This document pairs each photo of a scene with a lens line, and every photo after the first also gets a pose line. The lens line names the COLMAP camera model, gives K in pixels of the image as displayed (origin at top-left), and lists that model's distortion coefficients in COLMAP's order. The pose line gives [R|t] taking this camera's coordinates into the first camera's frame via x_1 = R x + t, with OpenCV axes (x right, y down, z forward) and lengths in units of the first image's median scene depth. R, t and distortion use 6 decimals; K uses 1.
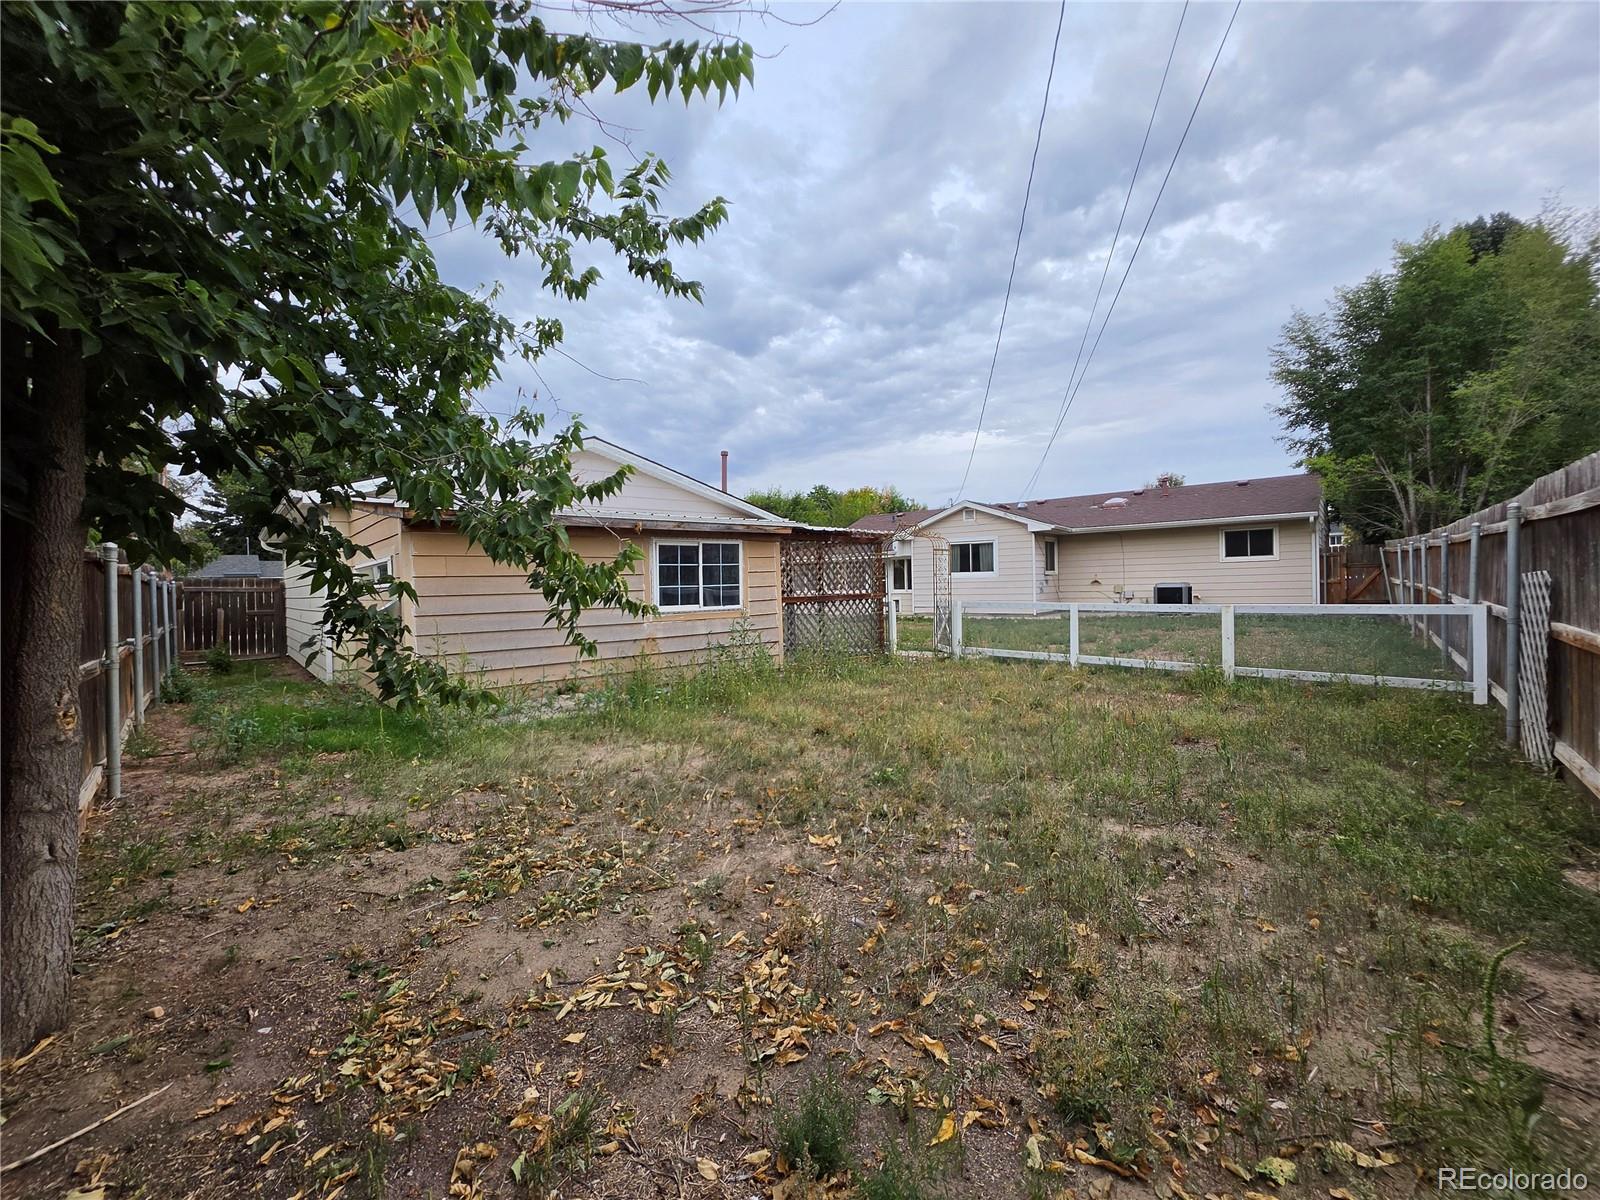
lens RADIAL K [[664.5, 0, 800.0], [0, 664.5, 600.0], [0, 0, 1]] dist [-0.028665, 0.000063]
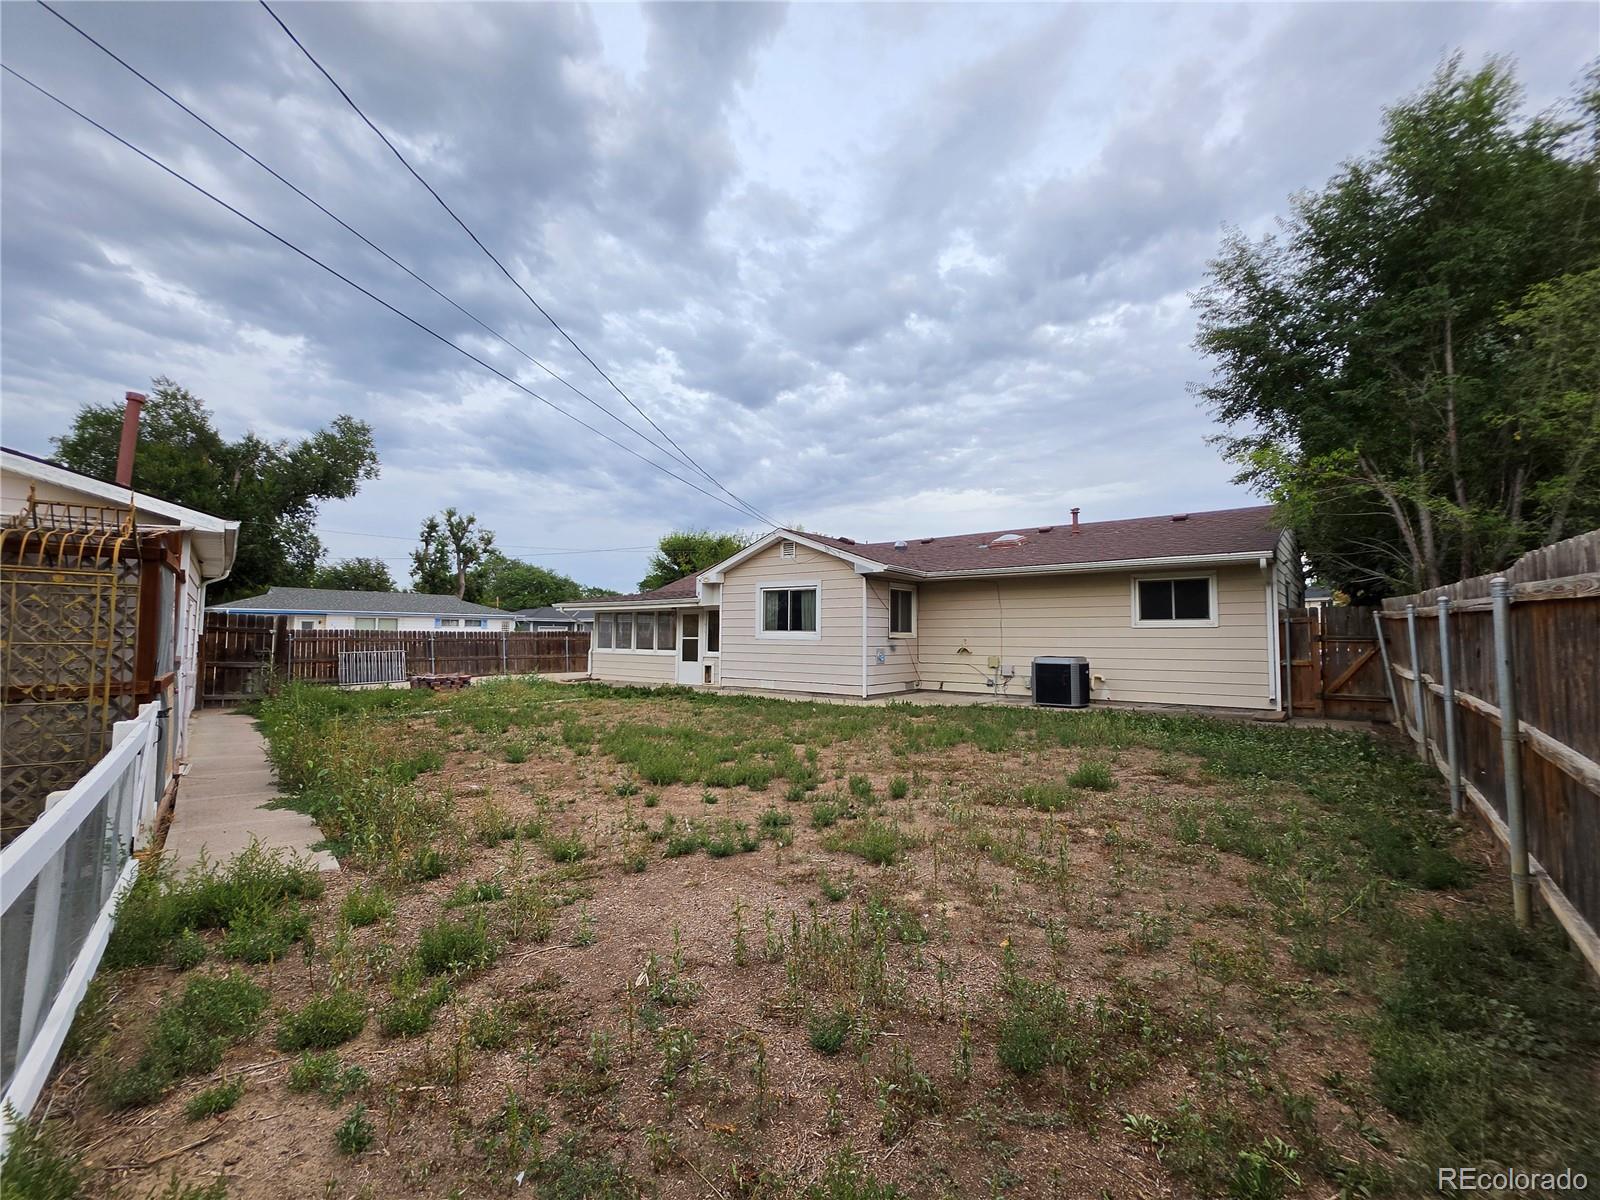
lens RADIAL K [[664.6, 0, 827.5], [0, 664.6, 598.5], [0, 0, 1]] dist [-0.003304, 0.000532]
pose [[0.999234, 0.032111, 0.022348, 0.256472], [-0.030118, 0.995975, -0.084425, -0.016831], [-0.024969, 0.083687, 0.996179, 0.274969]]
